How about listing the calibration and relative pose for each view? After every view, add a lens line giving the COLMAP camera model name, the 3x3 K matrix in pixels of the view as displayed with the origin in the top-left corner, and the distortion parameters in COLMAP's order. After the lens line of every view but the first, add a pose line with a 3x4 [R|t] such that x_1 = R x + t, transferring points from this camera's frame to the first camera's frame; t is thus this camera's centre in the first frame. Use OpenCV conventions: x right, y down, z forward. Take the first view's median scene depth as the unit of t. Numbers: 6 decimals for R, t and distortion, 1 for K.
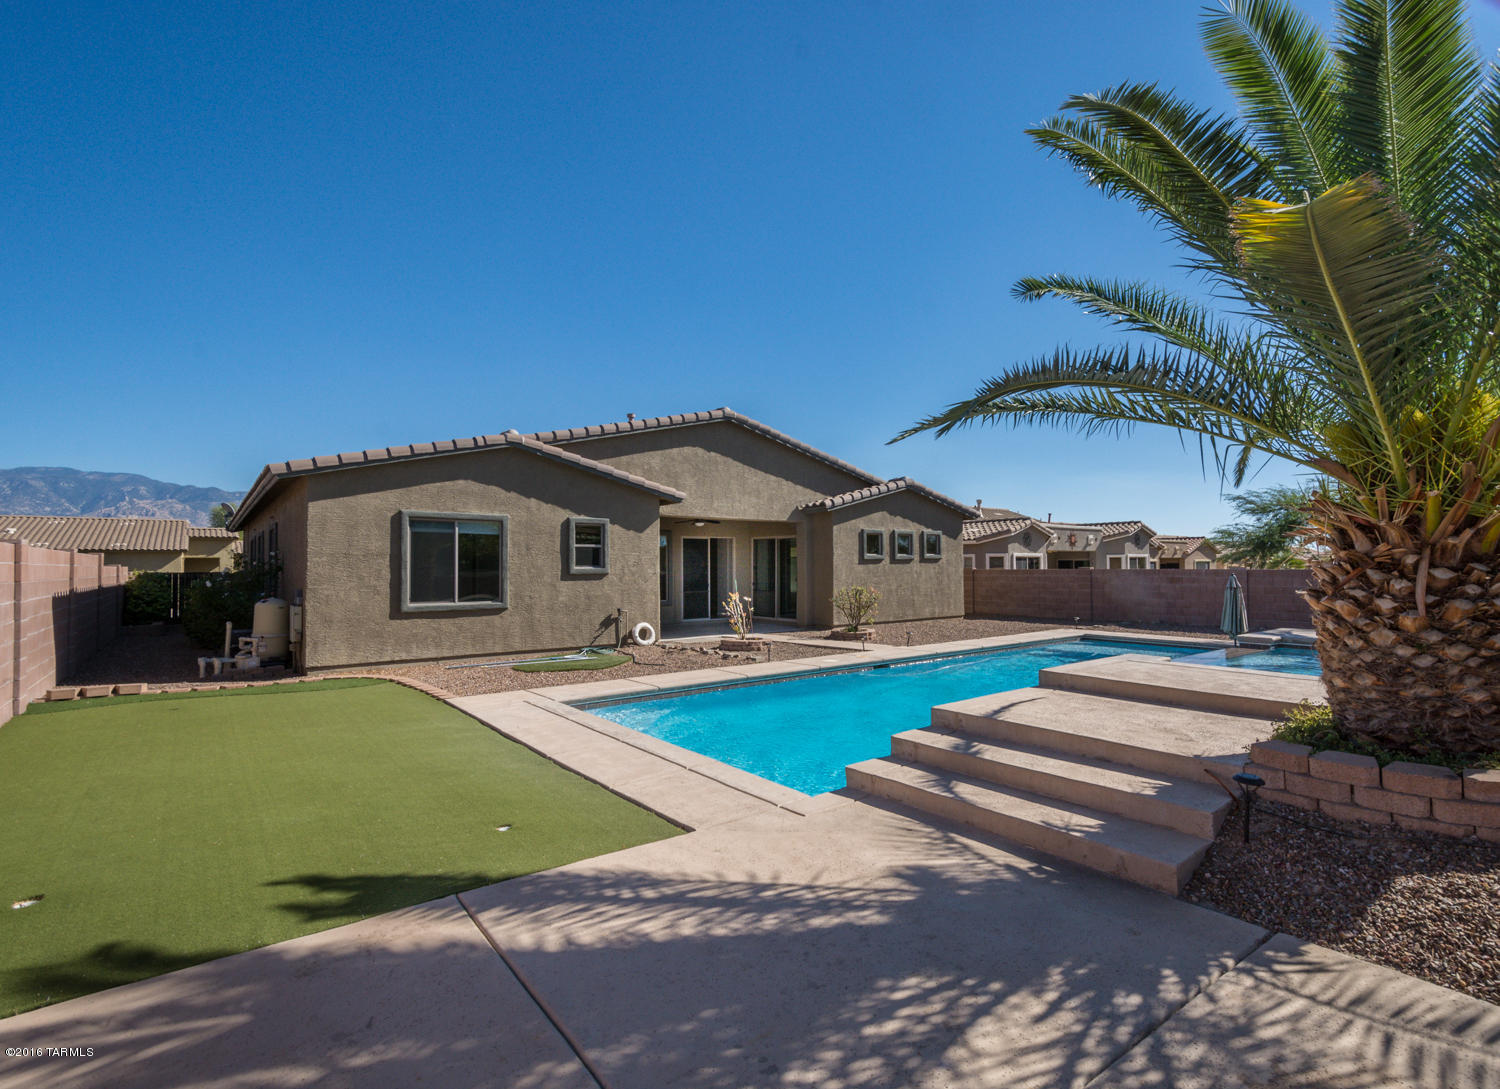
lens RADIAL K [[703.9, 0, 808.3], [0, 703.9, 569.0], [0, 0, 1]] dist [0.001060, -0.000146]
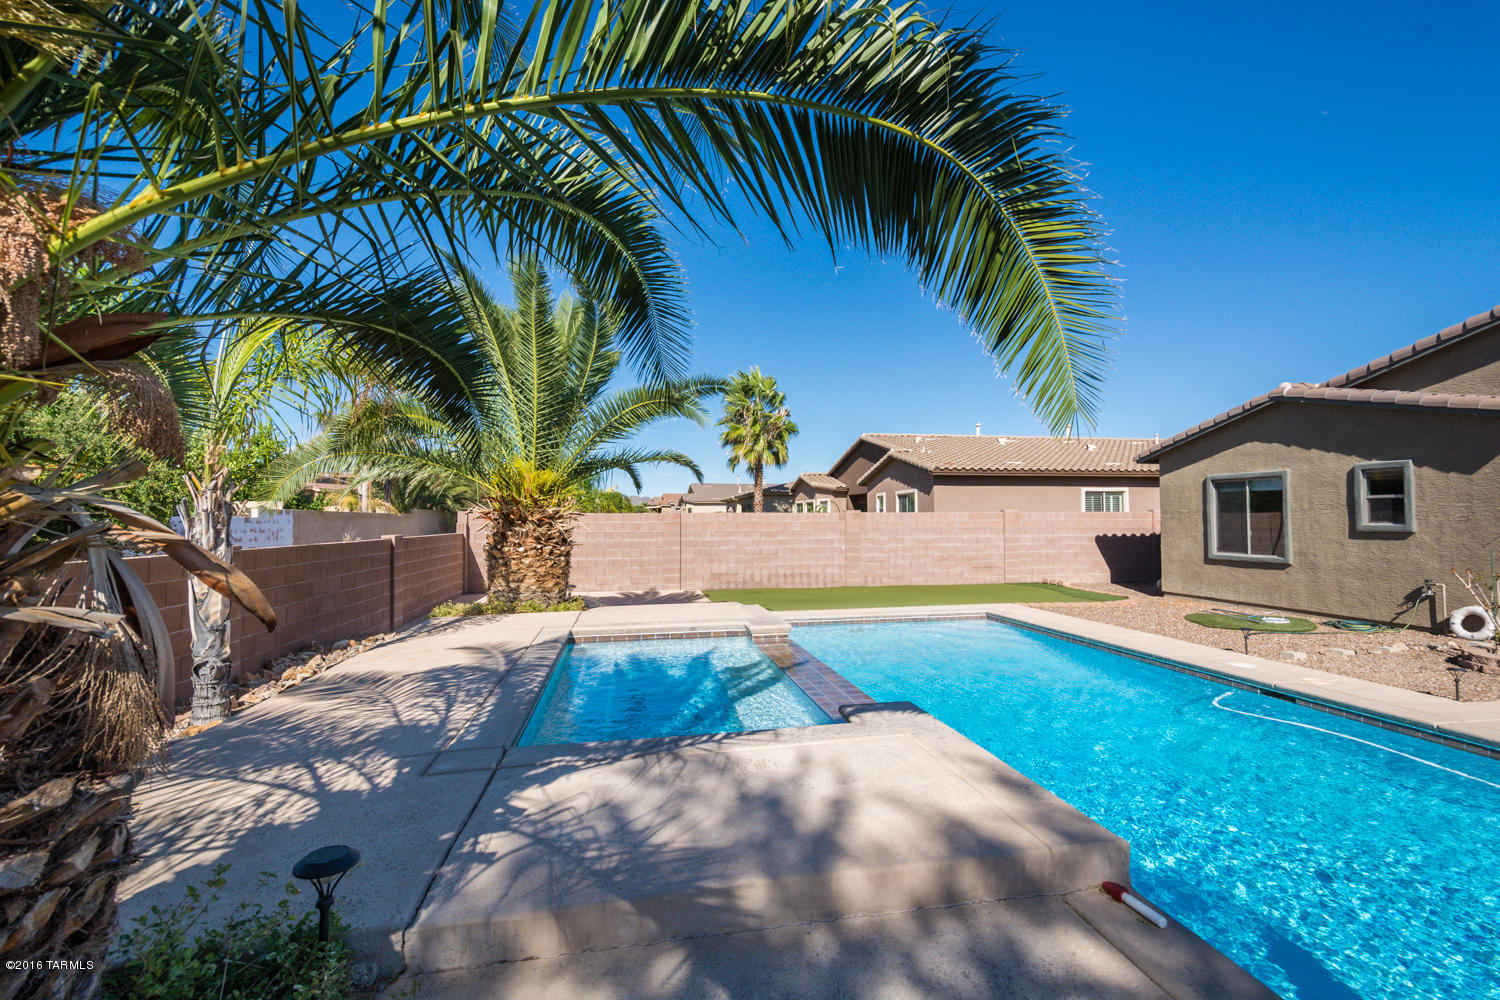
lens RADIAL K [[661.5, 0, 759.2], [0, 661.5, 499.9], [0, 0, 1]] dist [0.021425, -0.005256]
pose [[-0.471912, -0.016276, -0.881495, 0.654448], [0.009574, 0.999676, -0.023583, -0.016926], [0.881593, -0.019569, -0.471604, 0.684509]]
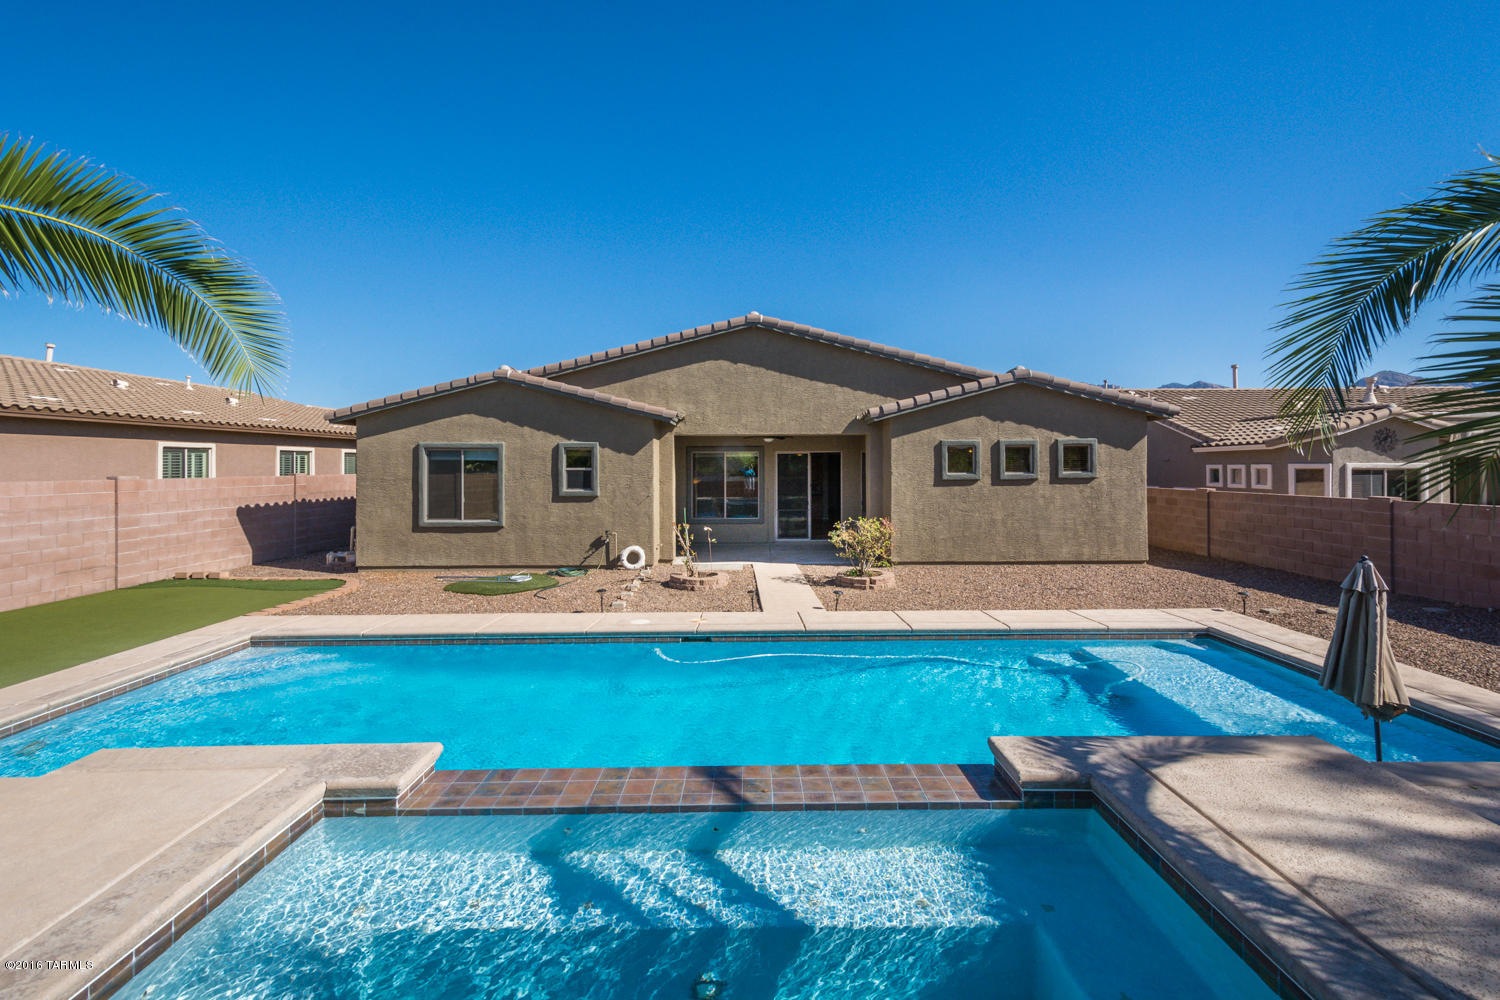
lens RADIAL K [[661.5, 0, 759.2], [0, 661.5, 472.4], [0, 0, 1]] dist [0.021425, -0.005256]
pose [[0.776352, 0.010247, -0.630216, 0.477941], [-0.001768, 0.999899, 0.014080, -0.039564], [0.630297, -0.009817, 0.776292, 0.381972]]
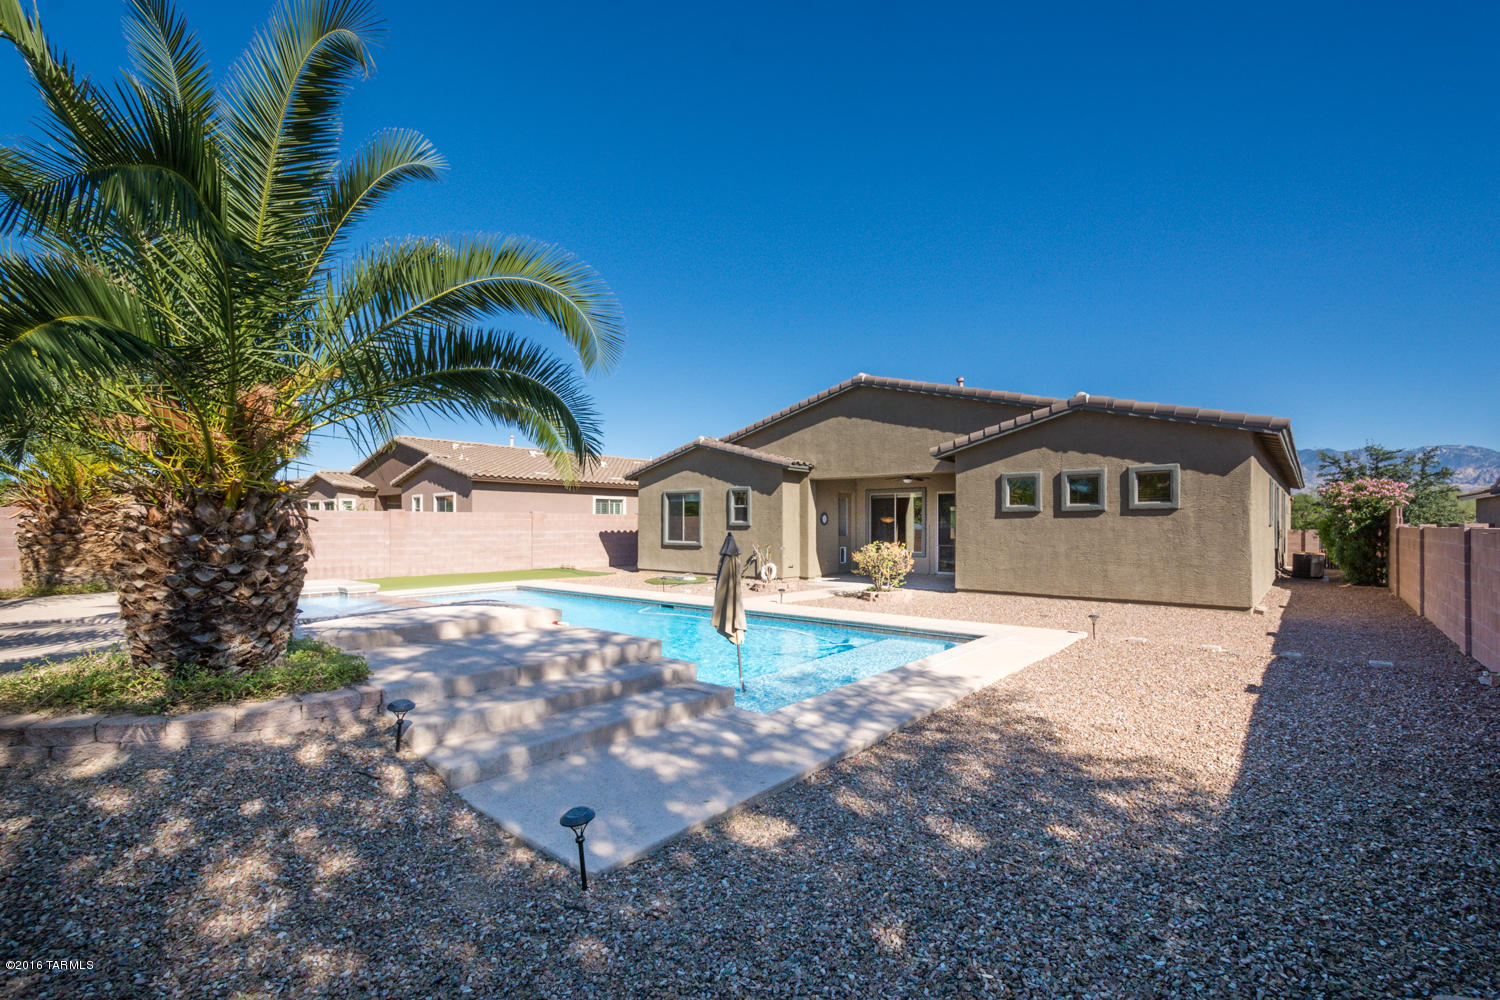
lens RADIAL K [[661.5, 0, 759.7], [0, 661.5, 528.6], [0, 0, 1]] dist [0.021425, -0.005256]
pose [[0.186172, 0.015194, -0.982400, 0.959518], [-0.001041, 0.999883, 0.015268, -0.007604], [0.982517, -0.001820, 0.186167, 0.735302]]
